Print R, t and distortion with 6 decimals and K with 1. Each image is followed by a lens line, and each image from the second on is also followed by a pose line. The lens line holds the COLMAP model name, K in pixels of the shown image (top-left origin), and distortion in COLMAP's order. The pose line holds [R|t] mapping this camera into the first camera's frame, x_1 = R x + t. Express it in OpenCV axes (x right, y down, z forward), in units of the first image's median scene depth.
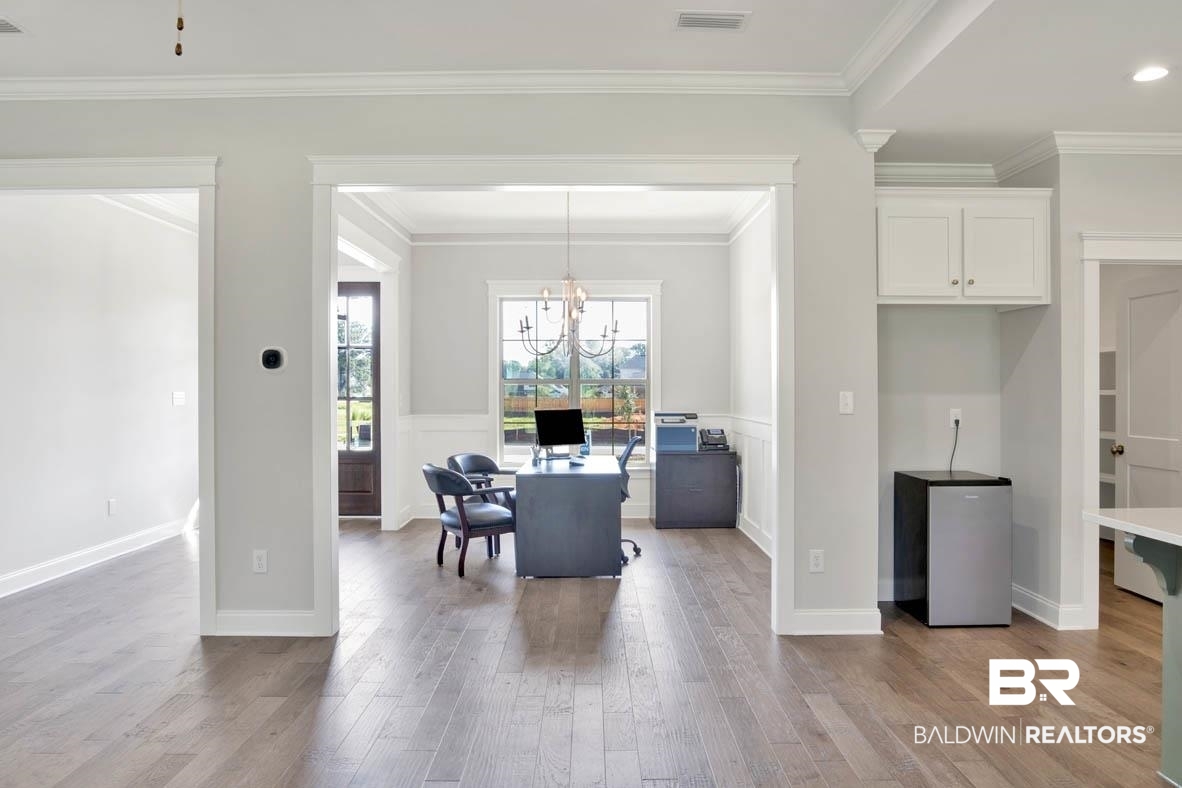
lens RADIAL K [[789.7, 0, 600.2], [0, 789.7, 394.8], [0, 0, 1]] dist [-0.054322, 0.001848]
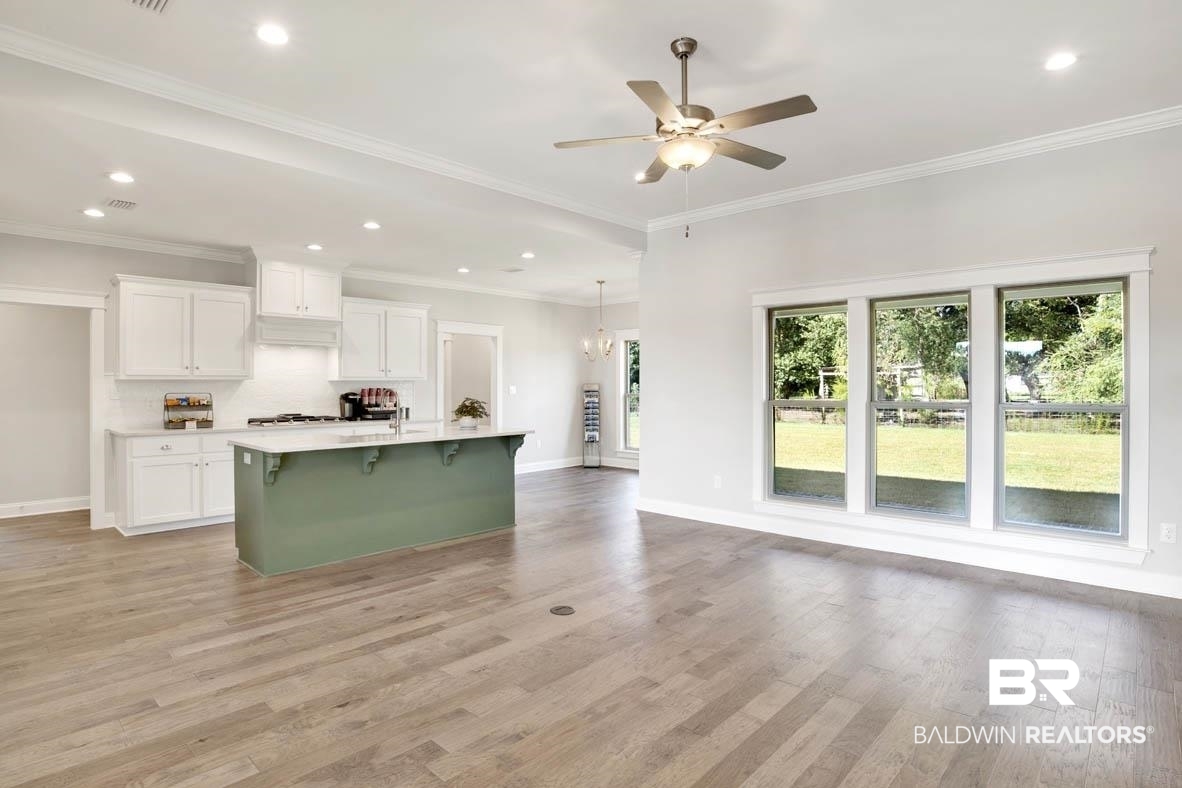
lens RADIAL K [[617.1, 0, 590.0], [0, 617.1, 381.4], [0, 0, 1]] dist [-0.056168, 0.008237]
pose [[-0.736229, 0.005105, 0.676713, -0.590238], [0.006437, 0.999979, -0.000540, -0.006960], [-0.676702, 0.003958, -0.736247, 0.953824]]
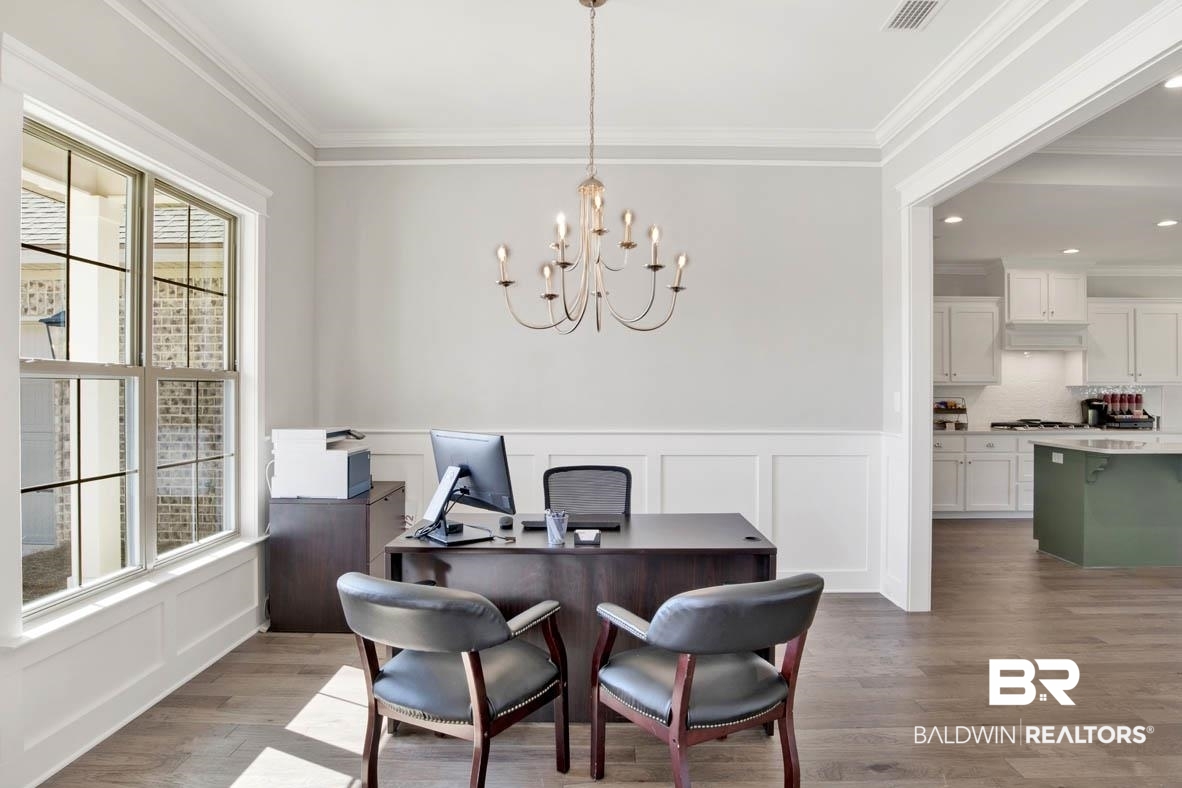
lens RADIAL K [[693.2, 0, 594.2], [0, 693.2, 389.8], [0, 0, 1]] dist [-0.045830, 0.004365]
pose [[0.005073, -0.000176, 0.999987, -0.723076], [0.005944, 0.999982, 0.000146, -0.011732], [-0.999969, 0.005943, 0.005074, 1.432919]]
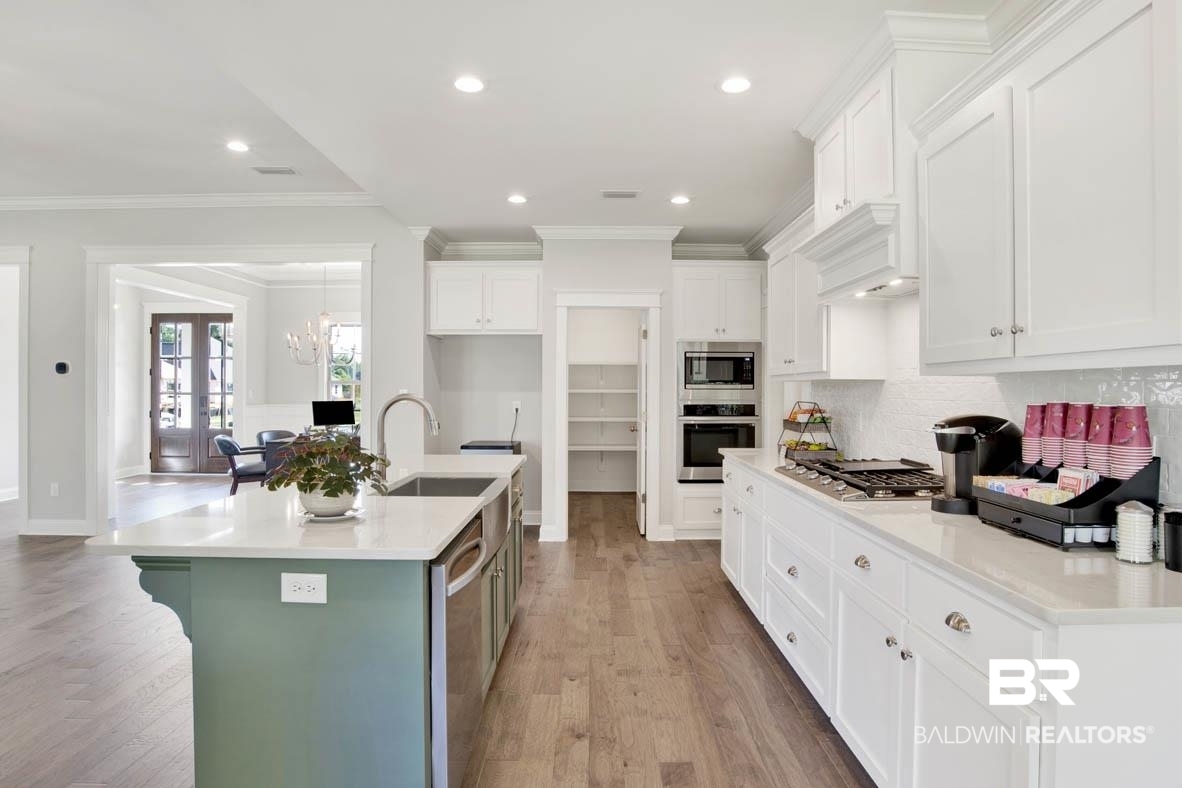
lens RADIAL K [[617.1, 0, 568.7], [0, 617.1, 396.1], [0, 0, 1]] dist [-0.056168, 0.008237]
pose [[0.999969, 0.004871, 0.006213, 0.644343], [-0.004903, 0.999974, 0.005300, 0.001592], [-0.006187, -0.005330, 0.999967, -0.265706]]
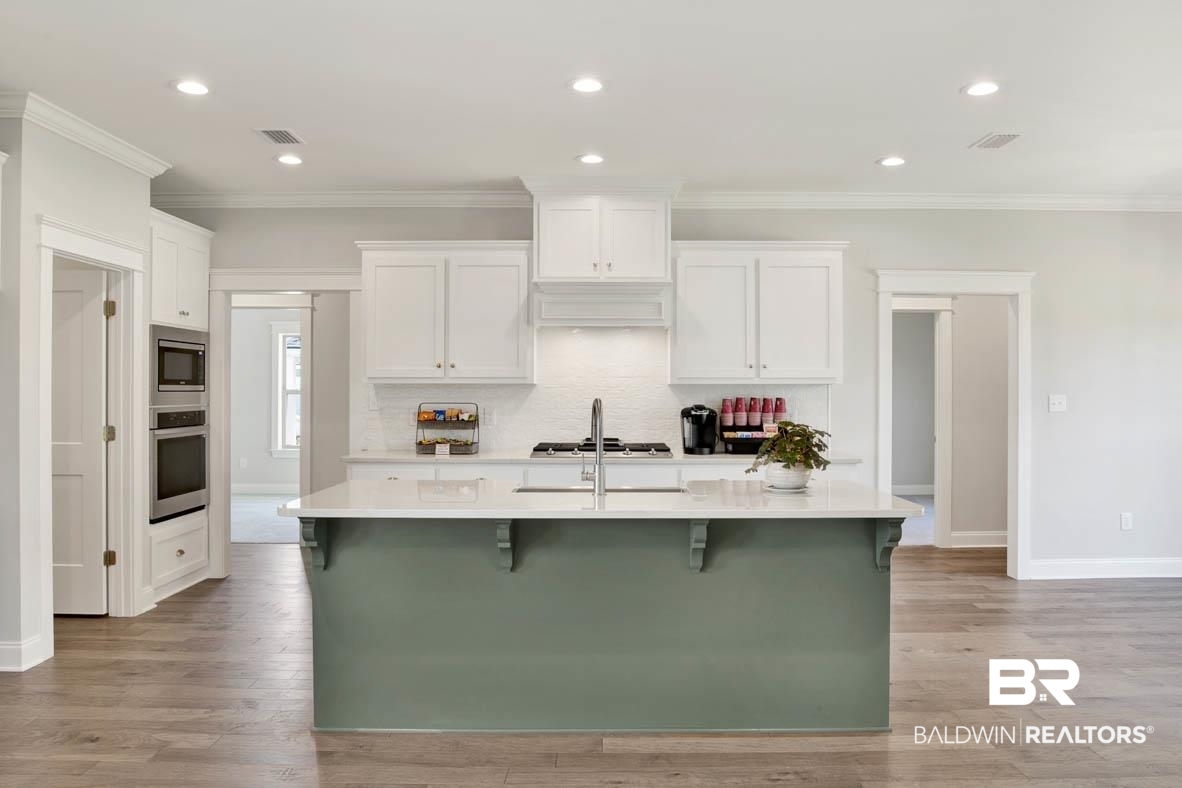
lens RADIAL K [[828.4, 0, 602.8], [0, 828.4, 390.1], [0, 0, 1]] dist [-0.040153, 0.006188]
pose [[-0.012643, 0.001286, 0.999919, -0.300157], [0.004614, 0.999989, -0.001228, -0.004369], [-0.999909, 0.004598, -0.012649, 0.344553]]
